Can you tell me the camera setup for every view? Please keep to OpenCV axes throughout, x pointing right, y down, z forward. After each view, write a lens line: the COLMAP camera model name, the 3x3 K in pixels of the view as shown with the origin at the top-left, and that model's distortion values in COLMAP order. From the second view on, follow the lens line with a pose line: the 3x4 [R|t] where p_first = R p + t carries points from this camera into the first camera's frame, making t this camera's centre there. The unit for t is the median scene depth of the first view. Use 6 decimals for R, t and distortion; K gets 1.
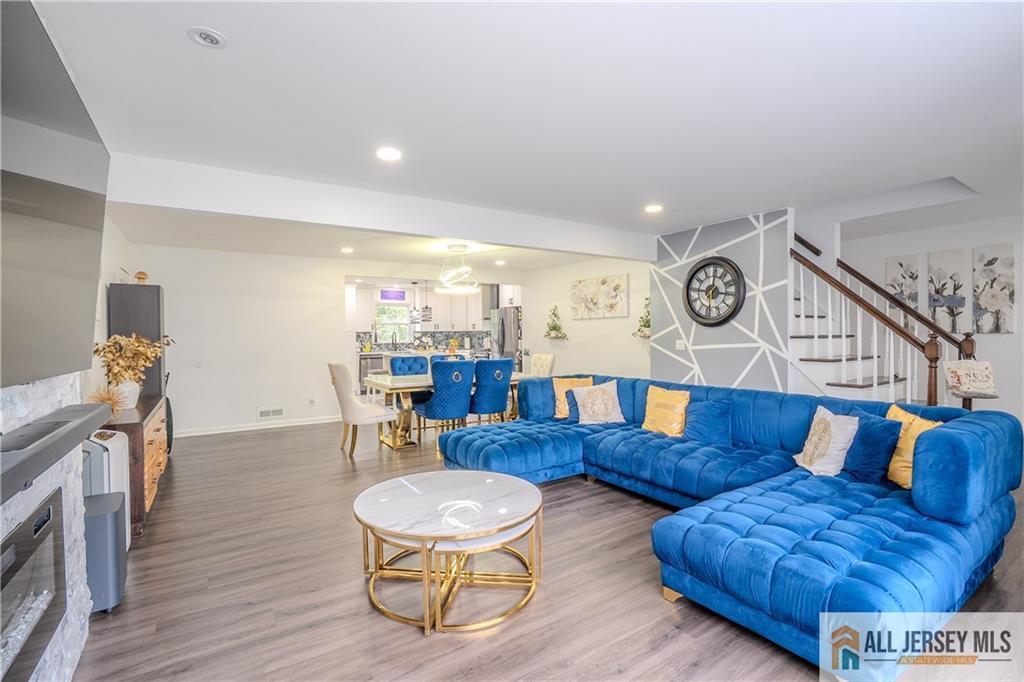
lens RADIAL K [[476.8, 0, 510.1], [0, 476.8, 339.0], [0, 0, 1]] dist [-0.053080, 0.024052]
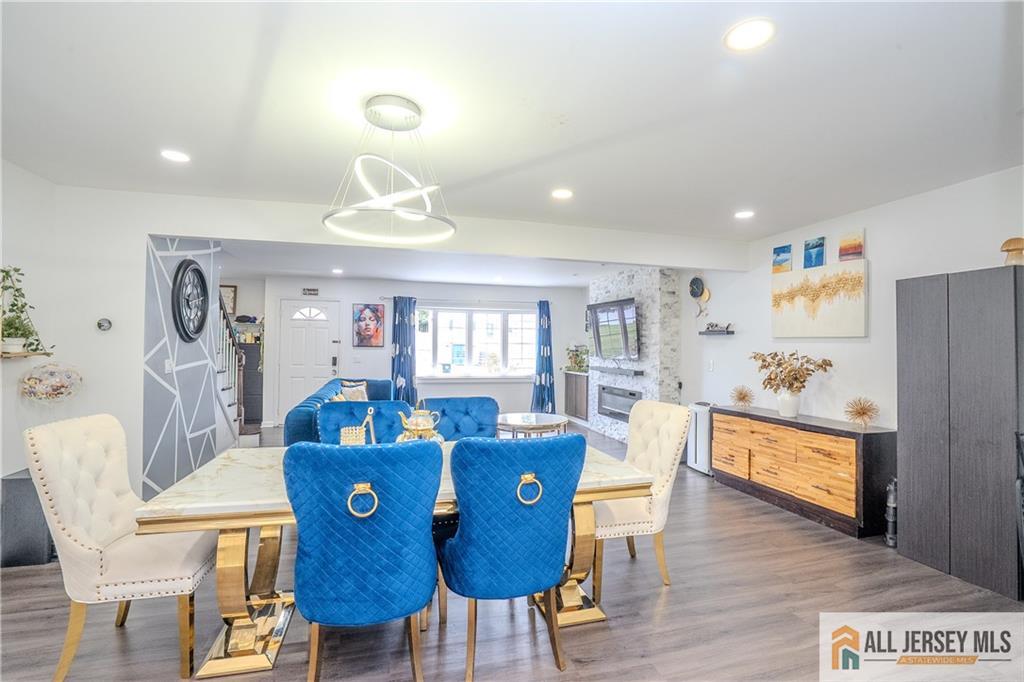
lens RADIAL K [[476.8, 0, 510.1], [0, 476.8, 339.0], [0, 0, 1]] dist [-0.053080, 0.024052]
pose [[-0.951151, 0.006538, 0.308657, -0.380161], [0.003209, 0.999931, -0.011293, -0.019807], [-0.308710, -0.009751, -0.951106, 1.609582]]
